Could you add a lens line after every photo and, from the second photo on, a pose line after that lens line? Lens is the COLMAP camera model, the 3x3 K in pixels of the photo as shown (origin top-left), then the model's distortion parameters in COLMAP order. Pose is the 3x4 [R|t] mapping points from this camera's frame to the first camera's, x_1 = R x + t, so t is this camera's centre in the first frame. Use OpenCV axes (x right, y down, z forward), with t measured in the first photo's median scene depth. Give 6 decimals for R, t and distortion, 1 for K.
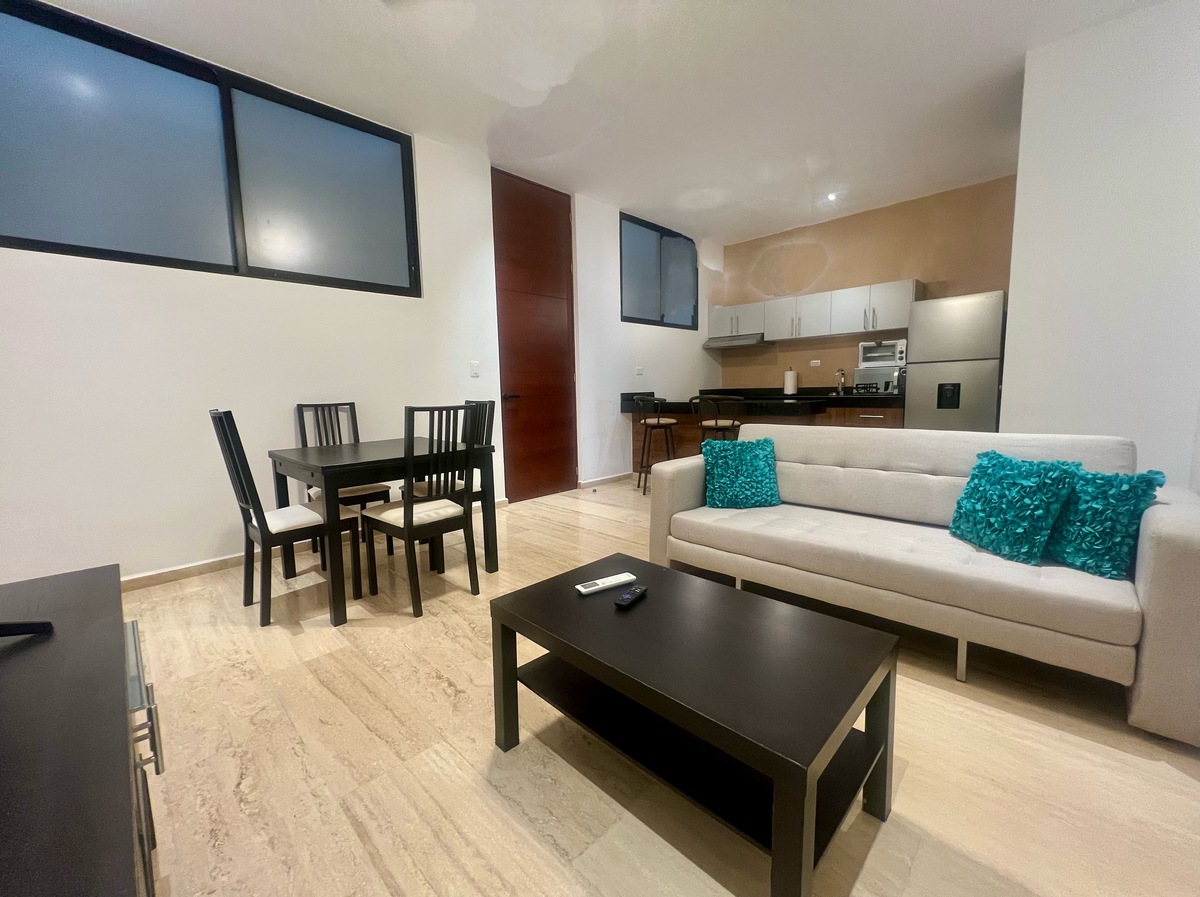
lens RADIAL K [[483.4, 0, 602.4], [0, 483.4, 443.2], [0, 0, 1]] dist [0.001560, -0.000092]
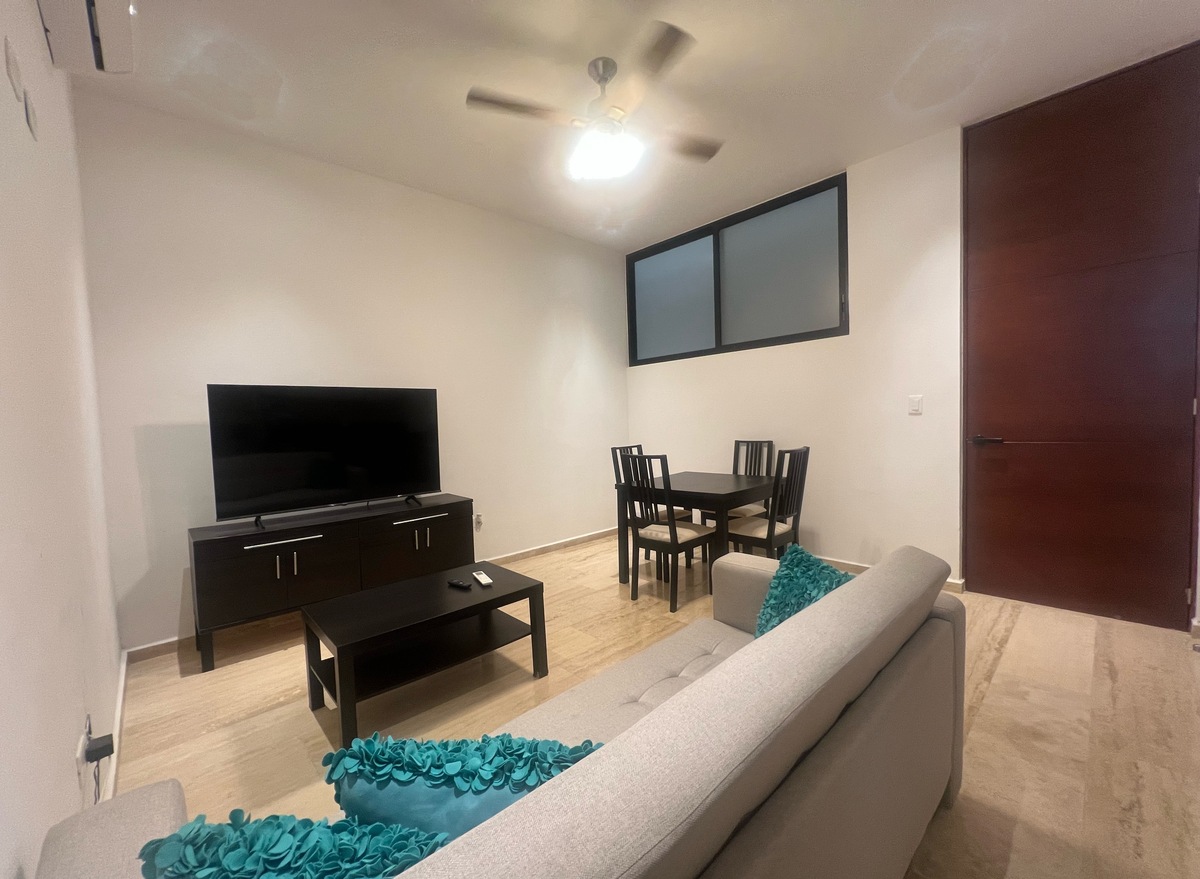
lens RADIAL K [[481.2, 0, 599.0], [0, 481.2, 445.8], [0, 0, 1]] dist [-0.000761, -0.000041]
pose [[-0.042677, 0.077575, -0.996073, 0.708280], [-0.073514, 0.994035, 0.080566, -0.141740], [0.996381, 0.076664, -0.036720, 0.650686]]
